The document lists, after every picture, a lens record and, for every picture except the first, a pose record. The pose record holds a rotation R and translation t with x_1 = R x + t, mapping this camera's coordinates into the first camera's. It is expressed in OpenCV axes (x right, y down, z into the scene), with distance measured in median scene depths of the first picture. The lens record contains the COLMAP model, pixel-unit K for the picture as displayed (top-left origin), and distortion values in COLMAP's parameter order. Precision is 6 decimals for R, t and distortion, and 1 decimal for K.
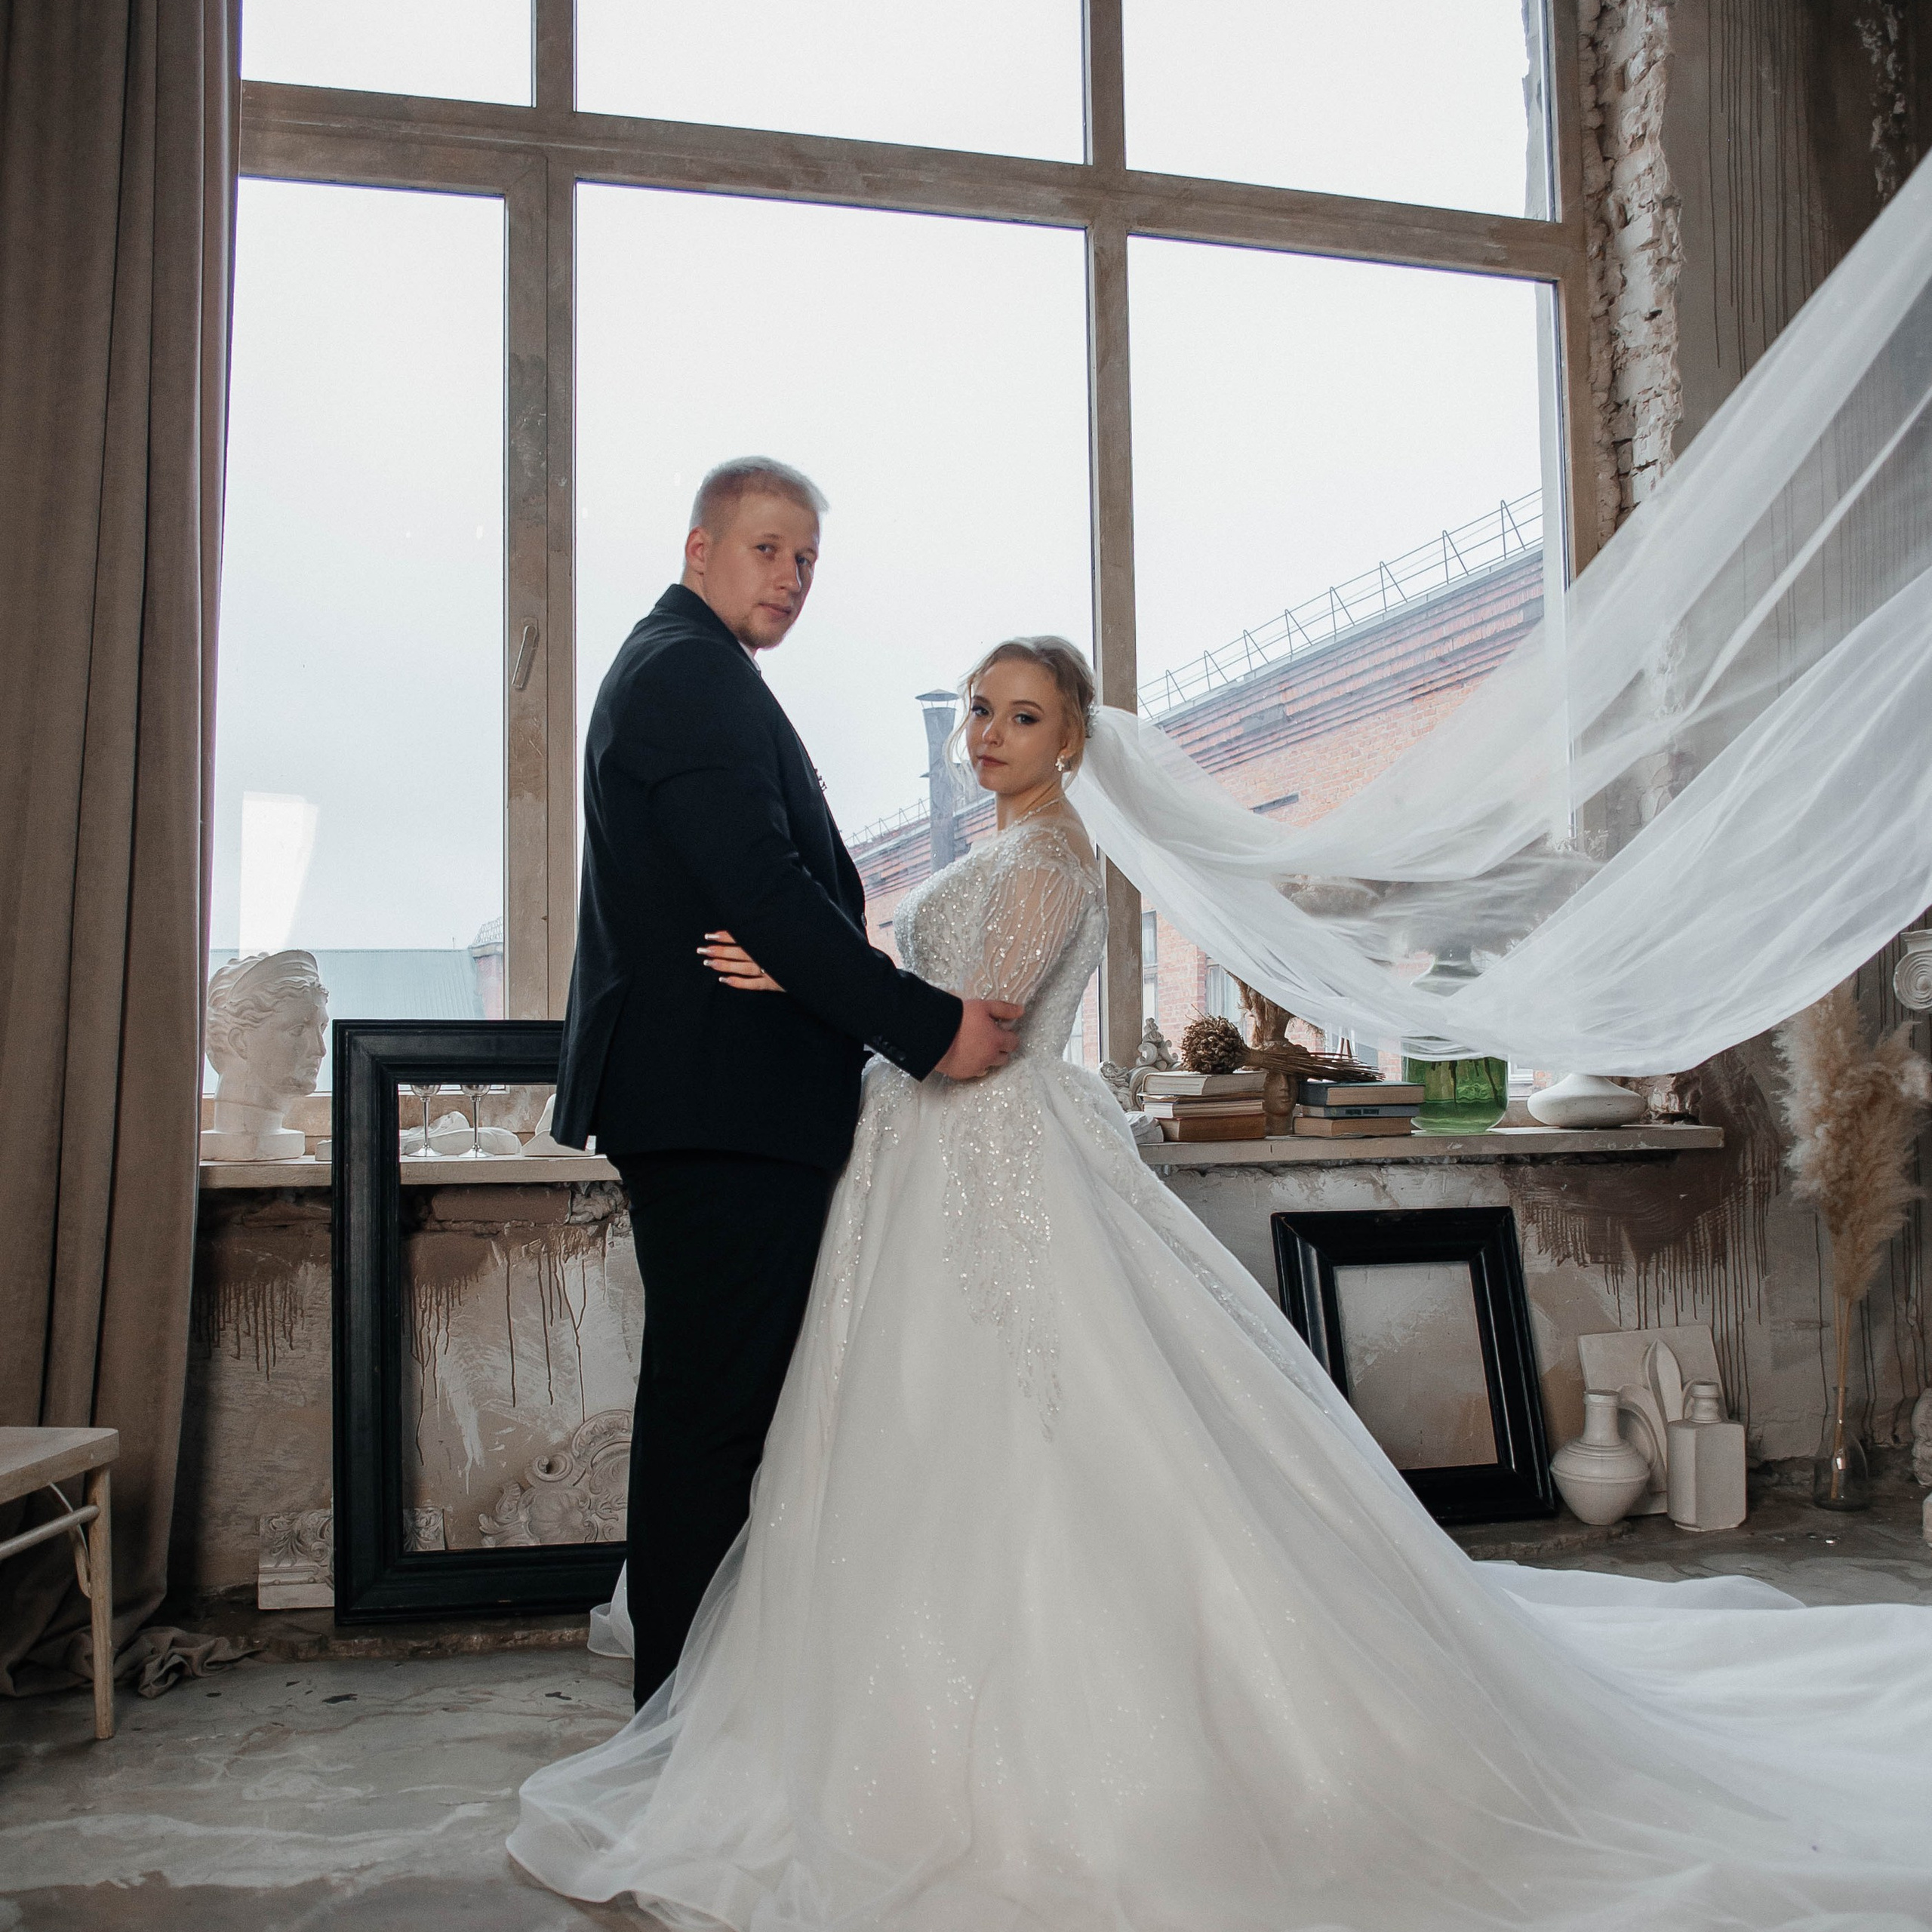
lens RADIAL K [[2224.0, 0, 949.4], [0, 2224.0, 992.3], [0, 0, 1]] dist [-0.121838, 0.104196]
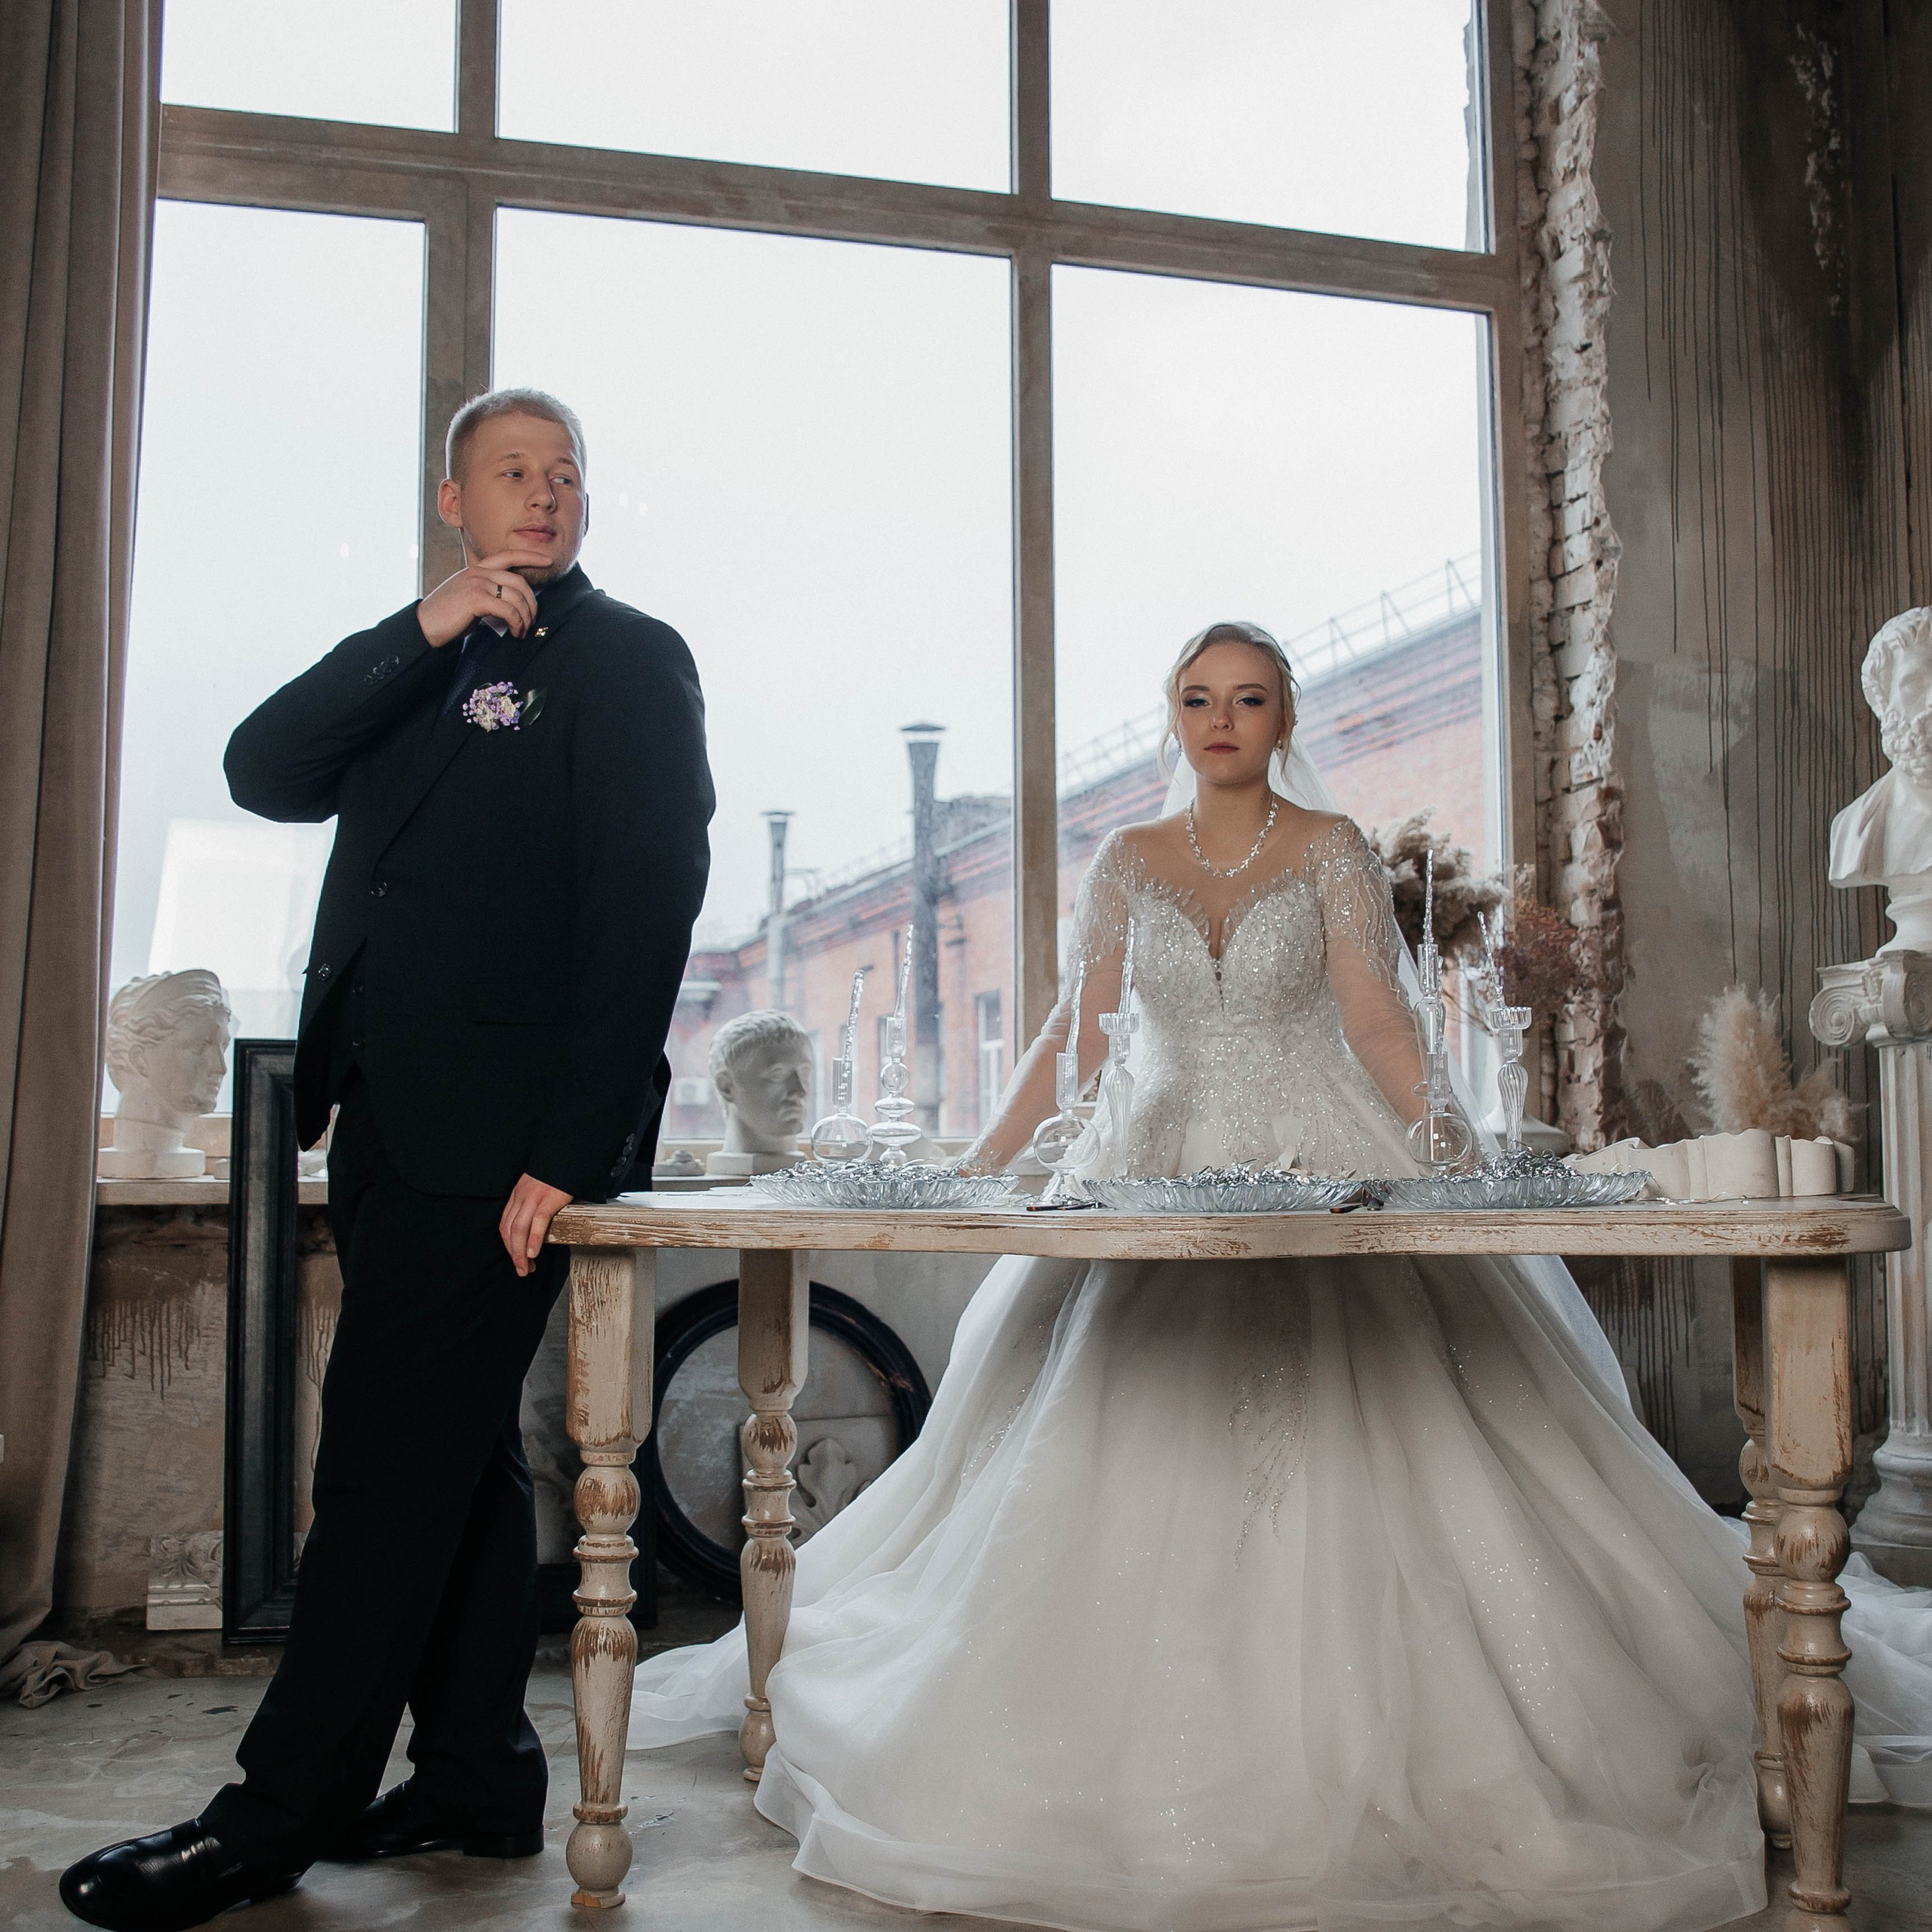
lens RADIAL K [[2382.7, 0, 966.0], [0, 2382.7, 966.0], [0, 0, 1]] dist [-0.120774, 0.102035]
pose [[0.999916, 0.009892, 0.008350, 0.038051], [-0.009604, 0.999383, -0.033771, 0.011006], [-0.008679, 0.033688, 0.999395, -0.064500]]
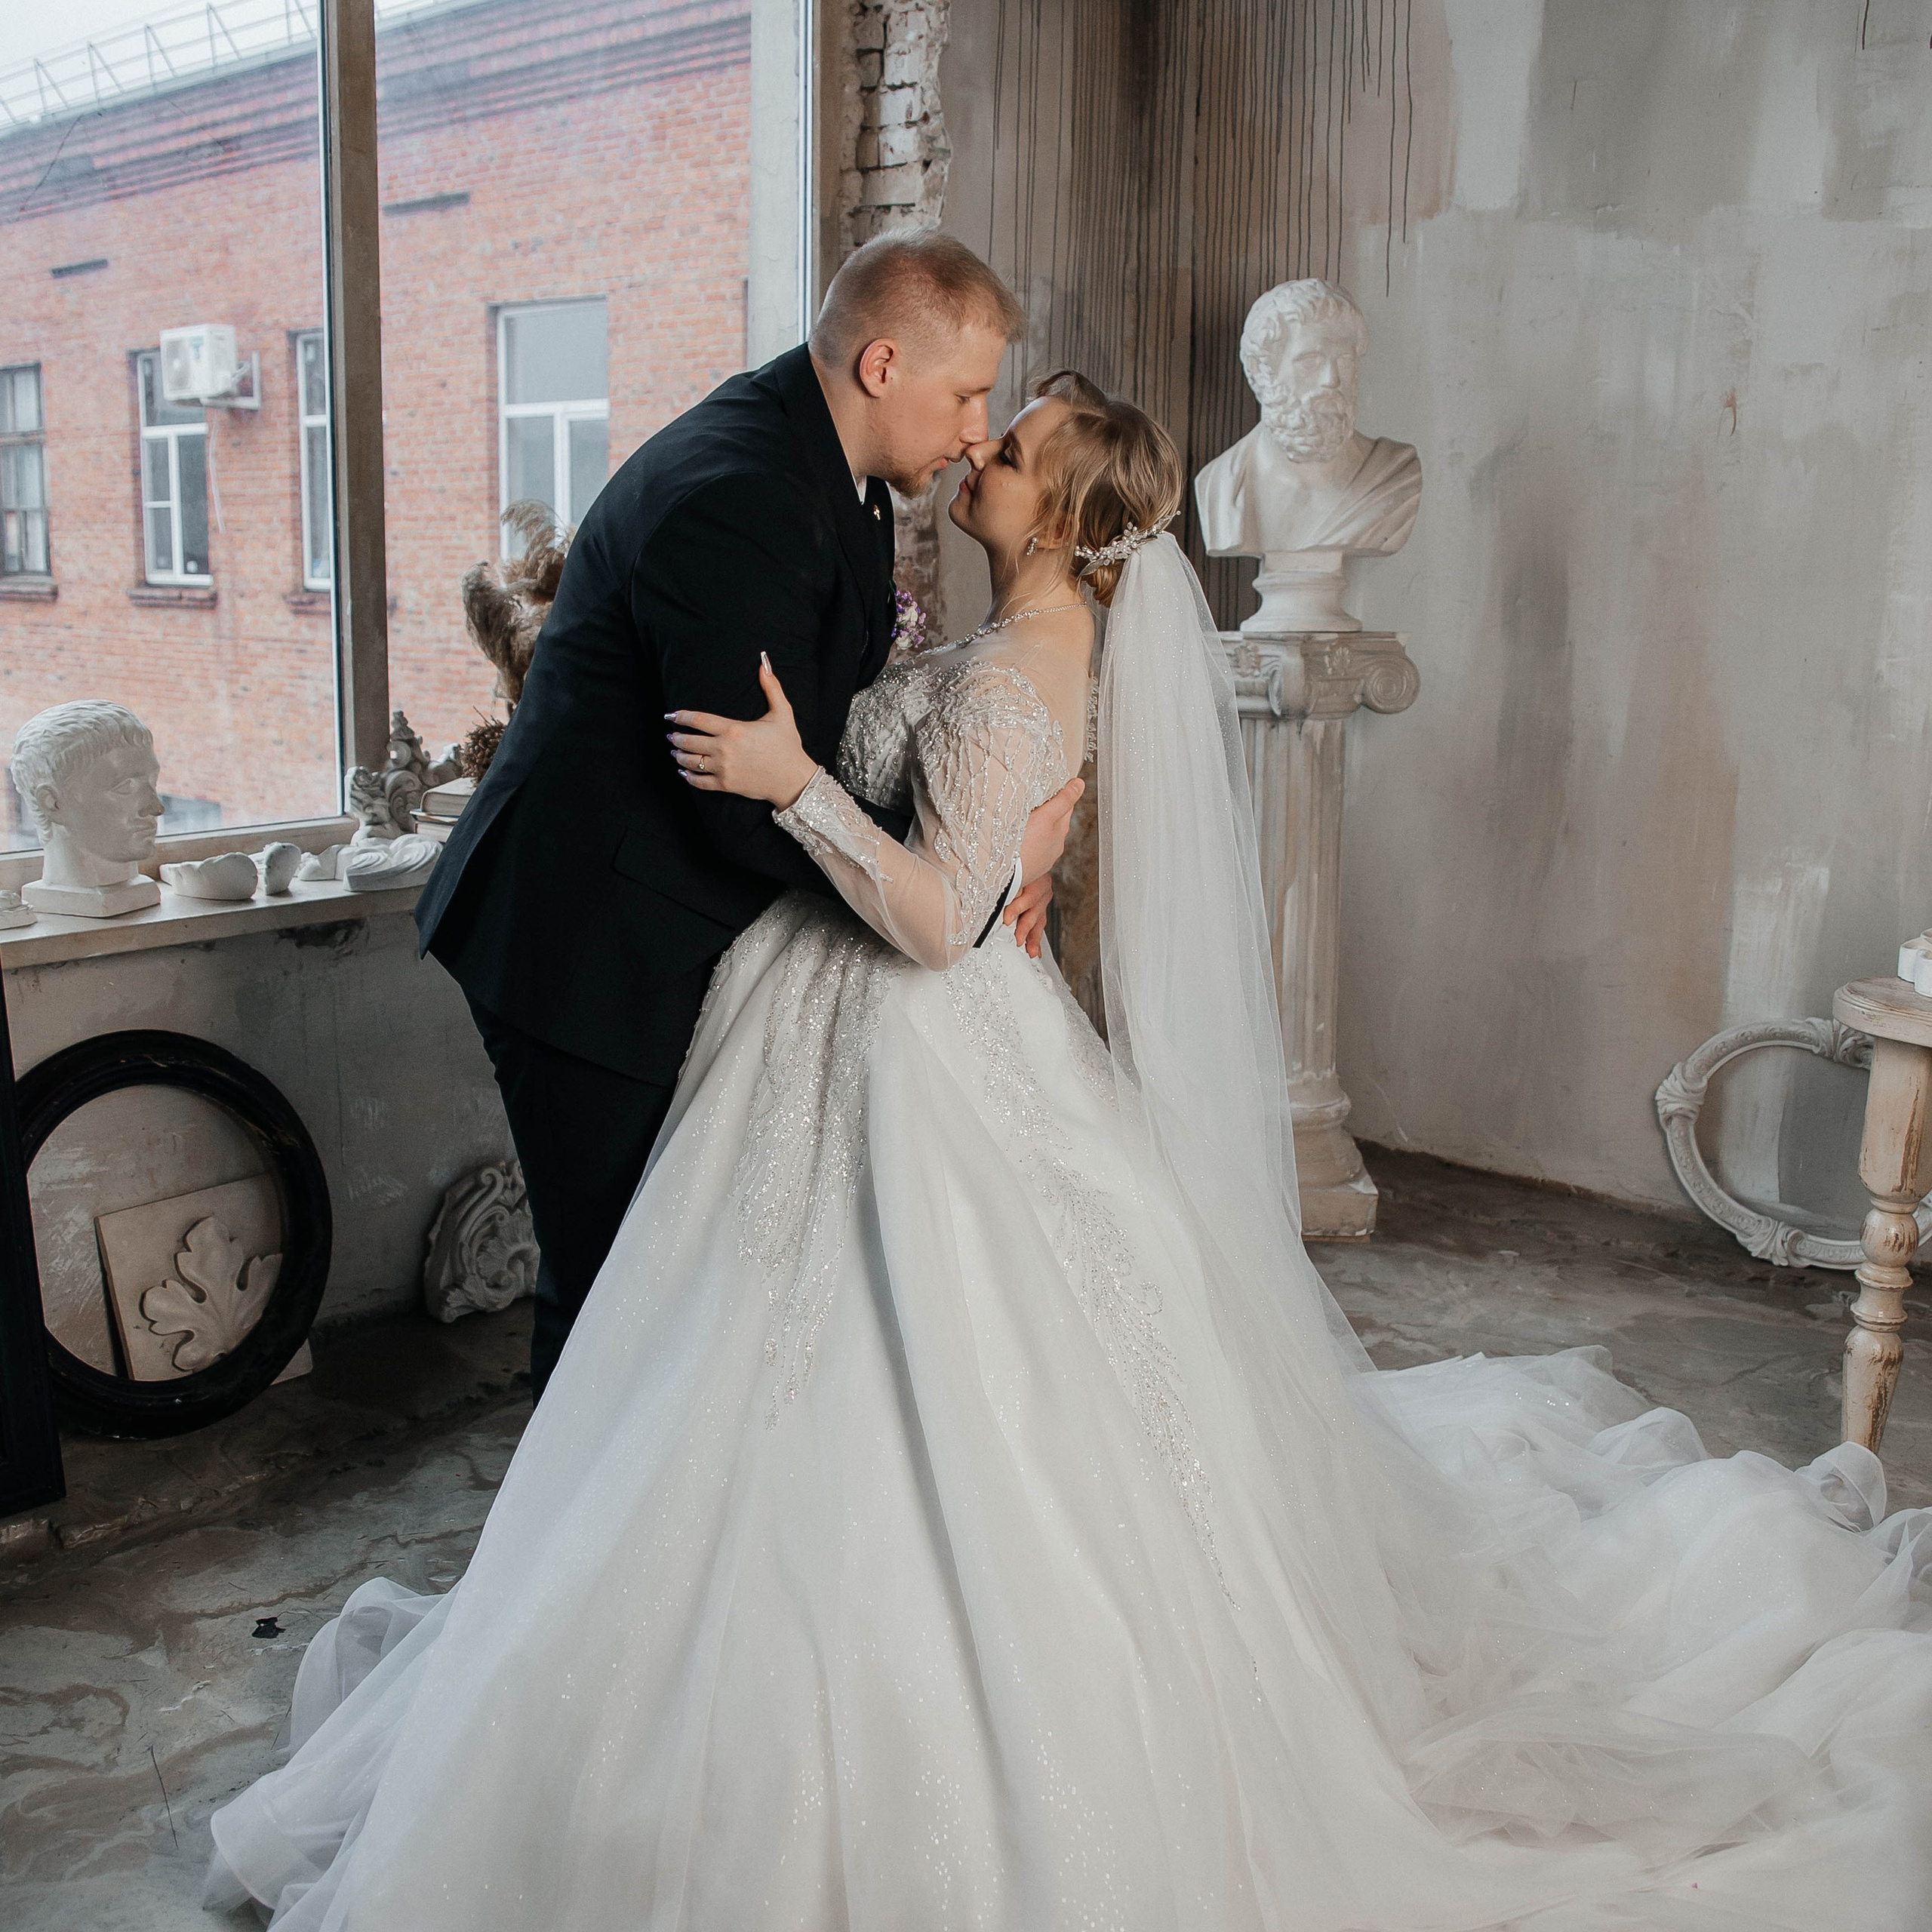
lens RADIAL K [[2189.0, 0, 963.6], [0, 2189.0, 939.9], [0, 0, 1]] dist [-0.143407, 0.155585]
pose [[0.836081, -0.075550, 0.543380, -0.192594], [-0.050260, 0.975759, 0.213000, -0.093697], [-0.546299, -0.205395, 0.812016, 0.200659]]
